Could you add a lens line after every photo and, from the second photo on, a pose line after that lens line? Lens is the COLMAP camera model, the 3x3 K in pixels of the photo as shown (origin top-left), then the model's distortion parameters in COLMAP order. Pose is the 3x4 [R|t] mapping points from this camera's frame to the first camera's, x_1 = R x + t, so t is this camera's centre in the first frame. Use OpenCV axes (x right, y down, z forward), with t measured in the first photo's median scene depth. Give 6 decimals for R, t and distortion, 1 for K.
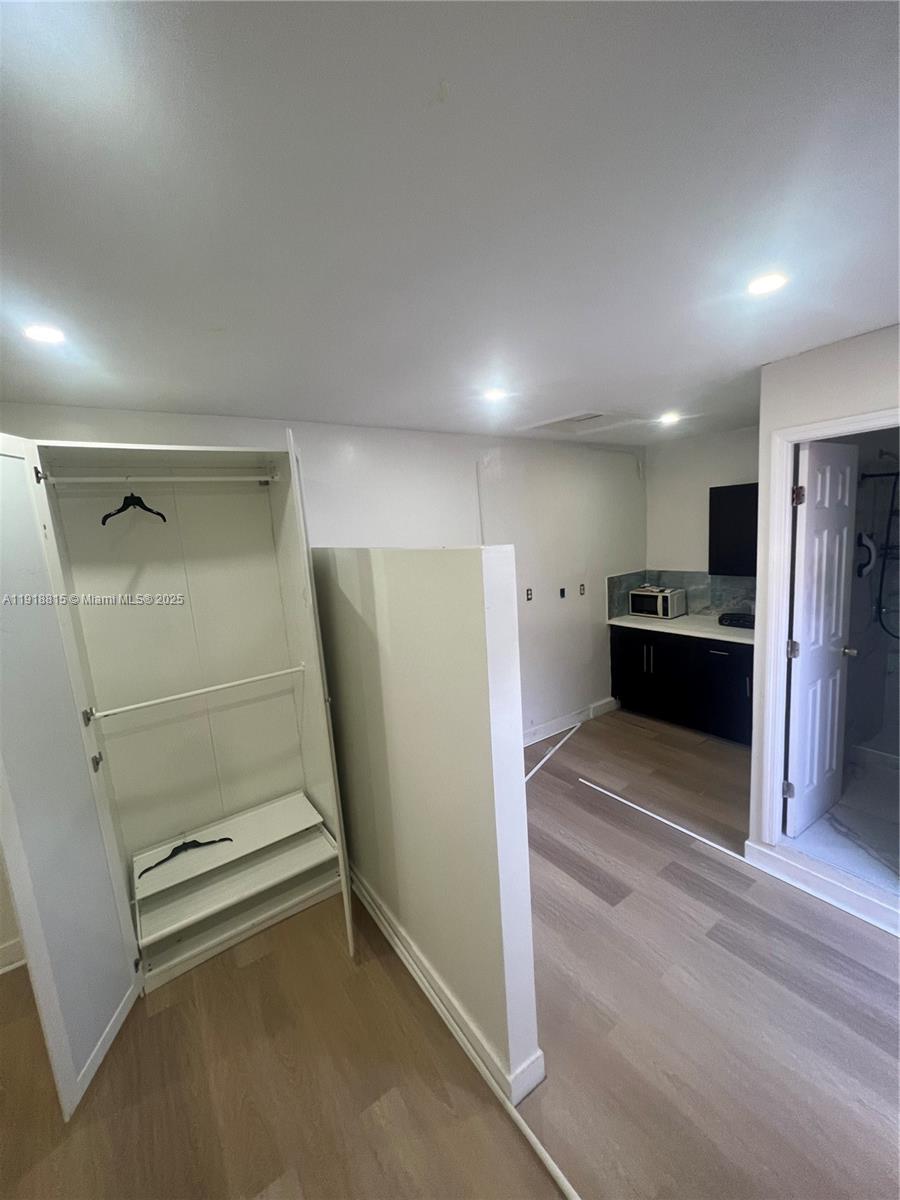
lens RADIAL K [[482.1, 0, 450.0], [0, 482.1, 600.0], [0, 0, 1]] dist [-0.002088, -0.000228]
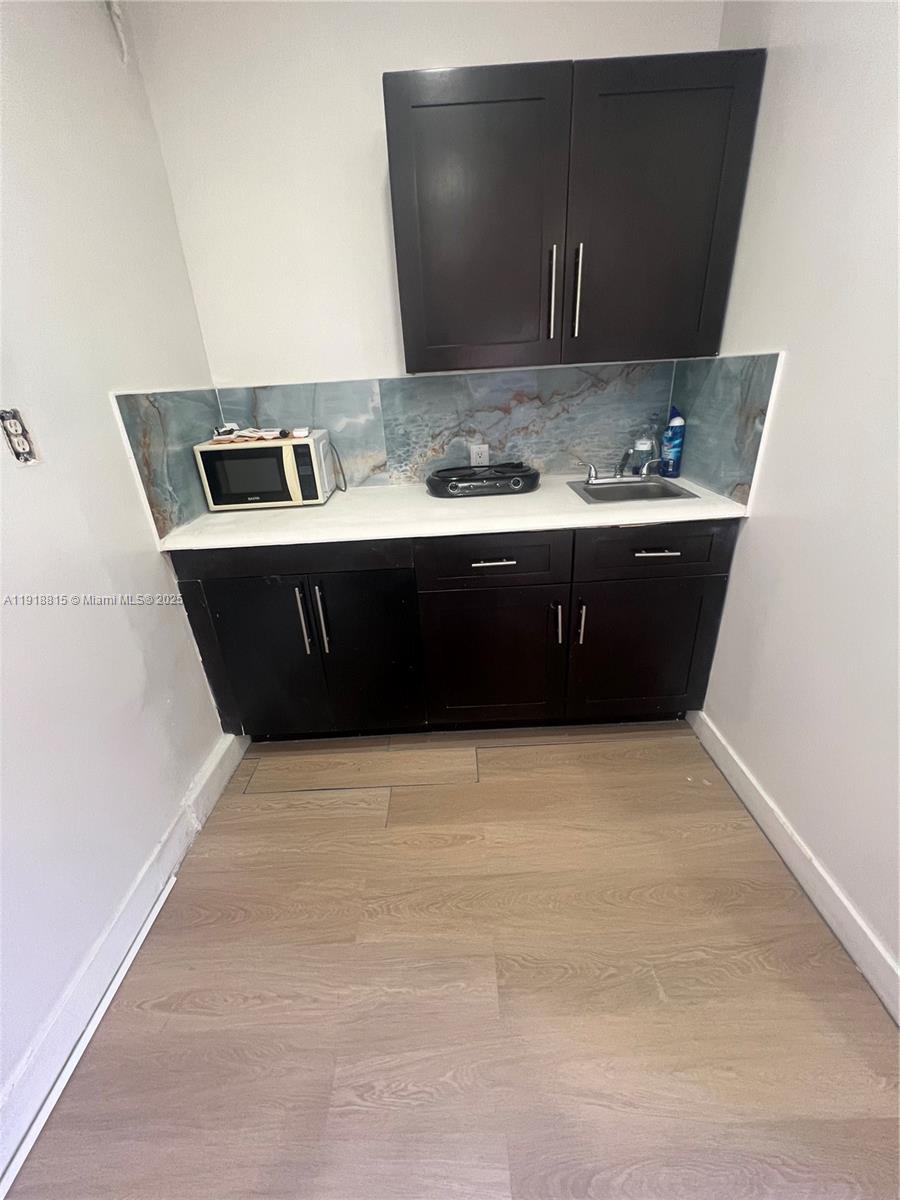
lens RADIAL K [[482.1, 0, 450.0], [0, 482.1, 600.0], [0, 0, 1]] dist [-0.002088, -0.000228]
pose [[0.573301, -0.303757, 0.760959, 0.186529], [0.137272, 0.951222, 0.276286, 0.018545], [-0.807764, -0.053937, 0.587033, 0.667200]]
